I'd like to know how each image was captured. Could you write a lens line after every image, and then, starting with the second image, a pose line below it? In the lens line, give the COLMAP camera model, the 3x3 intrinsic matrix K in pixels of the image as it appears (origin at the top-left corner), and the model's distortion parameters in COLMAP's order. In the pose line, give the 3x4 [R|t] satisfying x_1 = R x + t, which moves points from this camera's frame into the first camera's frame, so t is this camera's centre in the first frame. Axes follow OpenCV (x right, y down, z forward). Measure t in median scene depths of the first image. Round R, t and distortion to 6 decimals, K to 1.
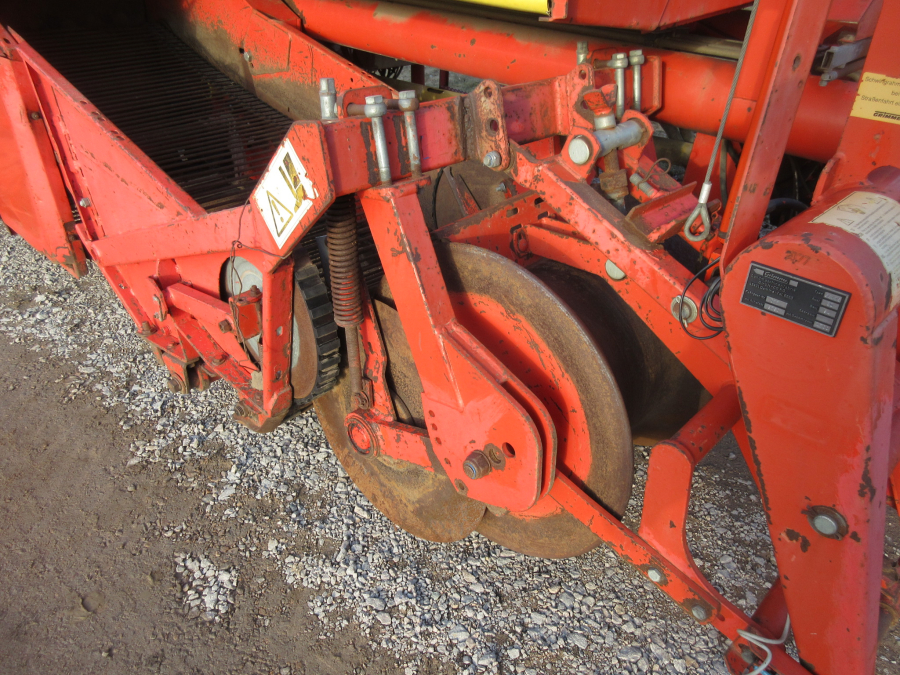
lens RADIAL K [[673.6, 0, 450.5], [0, 673.6, 337.5], [0, 0, 1]] dist [-0.000915, 0.009601]
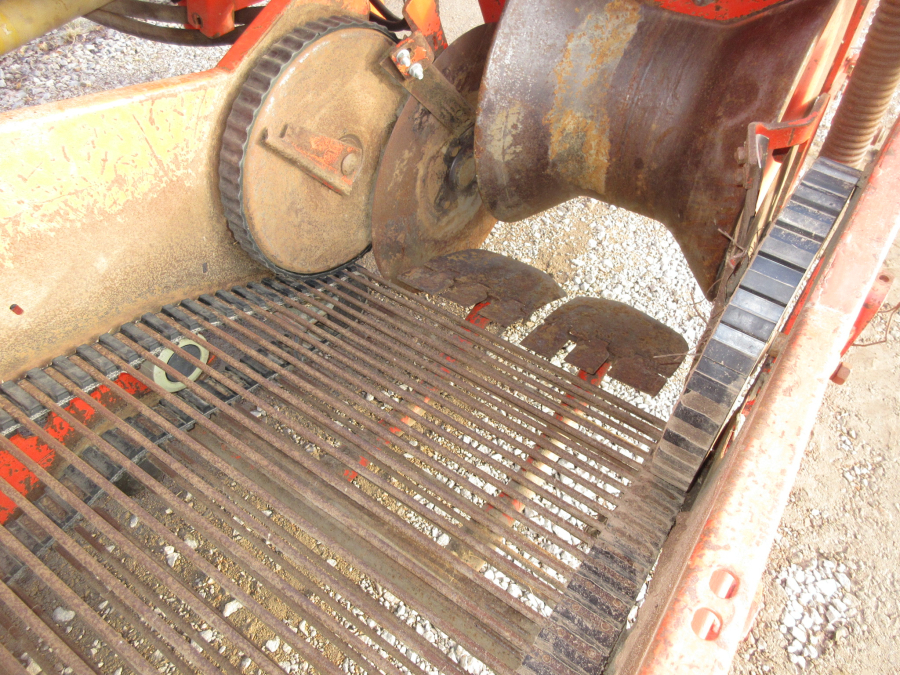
lens RADIAL K [[673.6, 0, 449.8], [0, 673.6, 332.7], [0, 0, 1]] dist [-0.000915, 0.009601]
pose [[-0.169909, -0.748544, 0.640947, -0.628326], [0.533370, 0.477051, 0.698526, -0.622615], [-0.828642, 0.460548, 0.318196, 1.078376]]
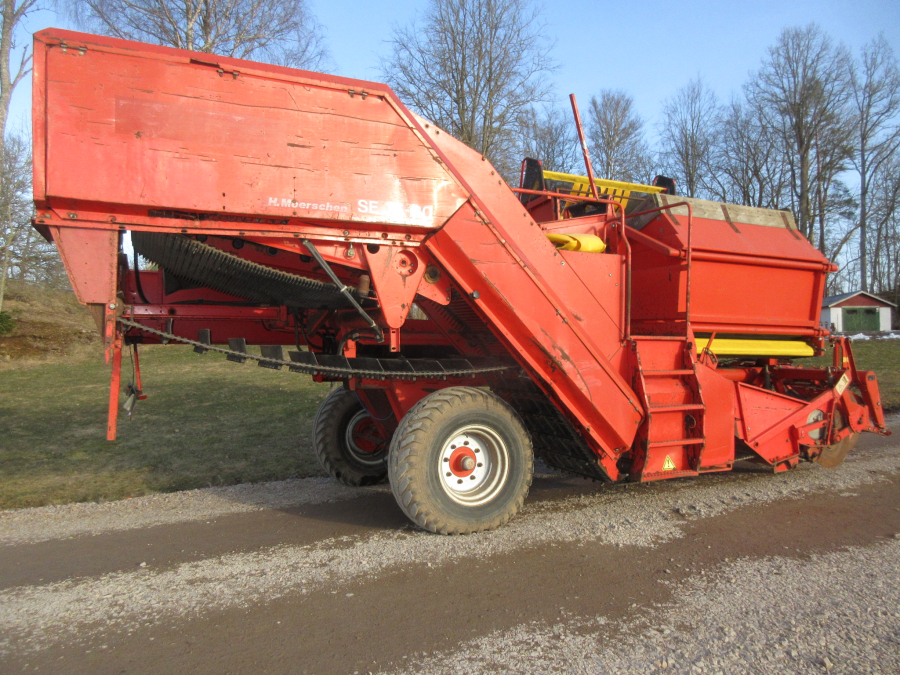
lens RADIAL K [[673.6, 0, 450.8], [0, 673.6, 331.6], [0, 0, 1]] dist [-0.000915, 0.009601]
pose [[0.344568, -0.002927, 0.938757, -5.274668], [0.508030, 0.841490, -0.183847, -0.948283], [-0.789417, 0.540264, 0.291438, 1.320512]]
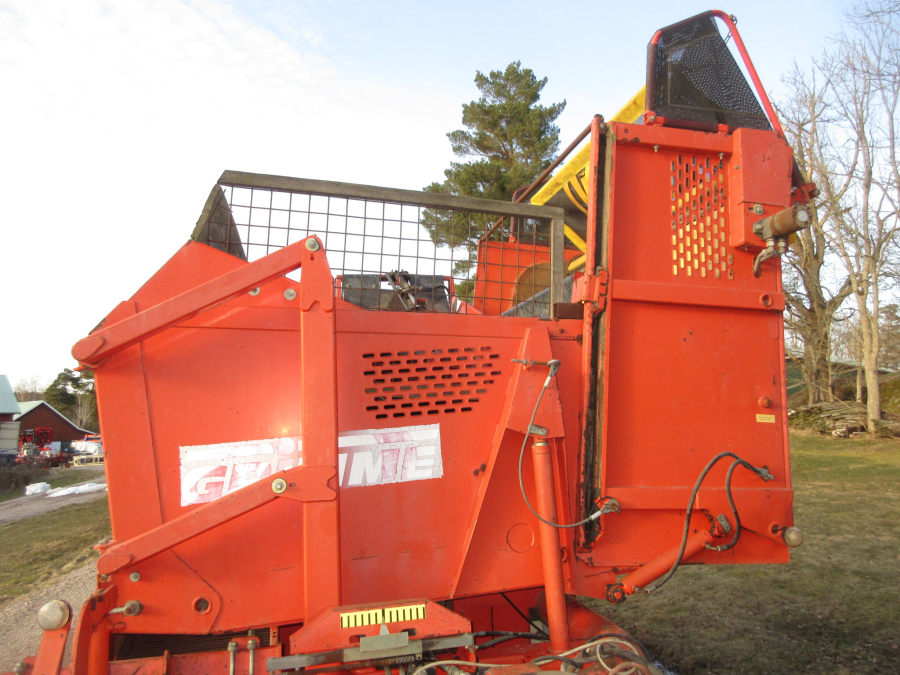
lens RADIAL K [[673.6, 0, 448.0], [0, 673.6, 334.9], [0, 0, 1]] dist [-0.000915, 0.009601]
pose [[0.844001, -0.125308, -0.521498, 1.632748], [-0.240749, 0.780353, -0.577139, -0.178581], [0.479272, 0.612656, 0.628451, -0.248535]]
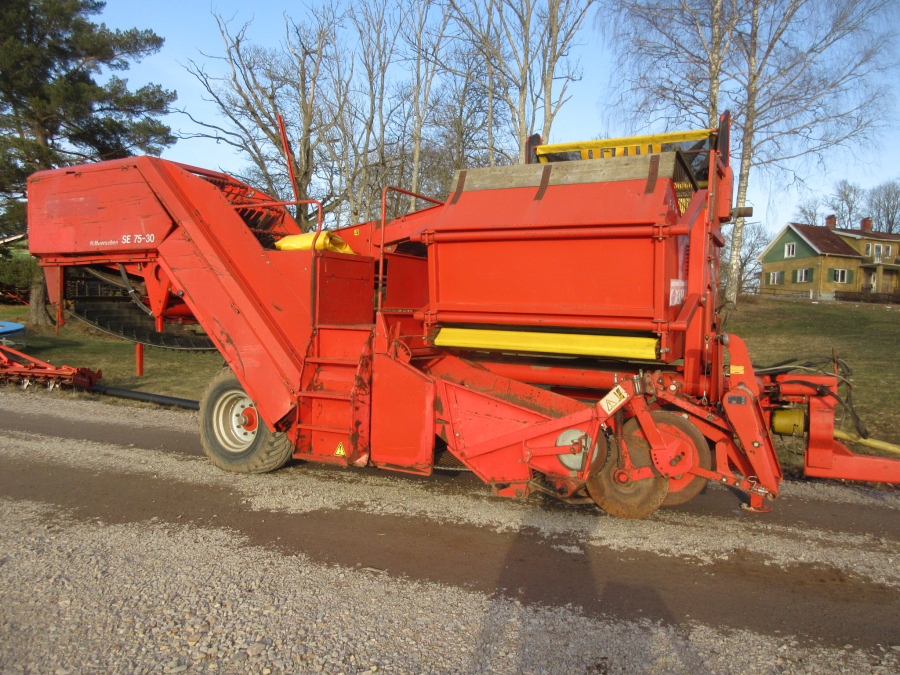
lens RADIAL K [[673.6, 0, 442.6], [0, 673.6, 332.6], [0, 0, 1]] dist [-0.000915, 0.009601]
pose [[0.965010, -0.009464, 0.262044, -1.770313], [0.142035, 0.858908, -0.492040, 0.997873], [-0.220414, 0.512043, 0.830198, -1.813650]]
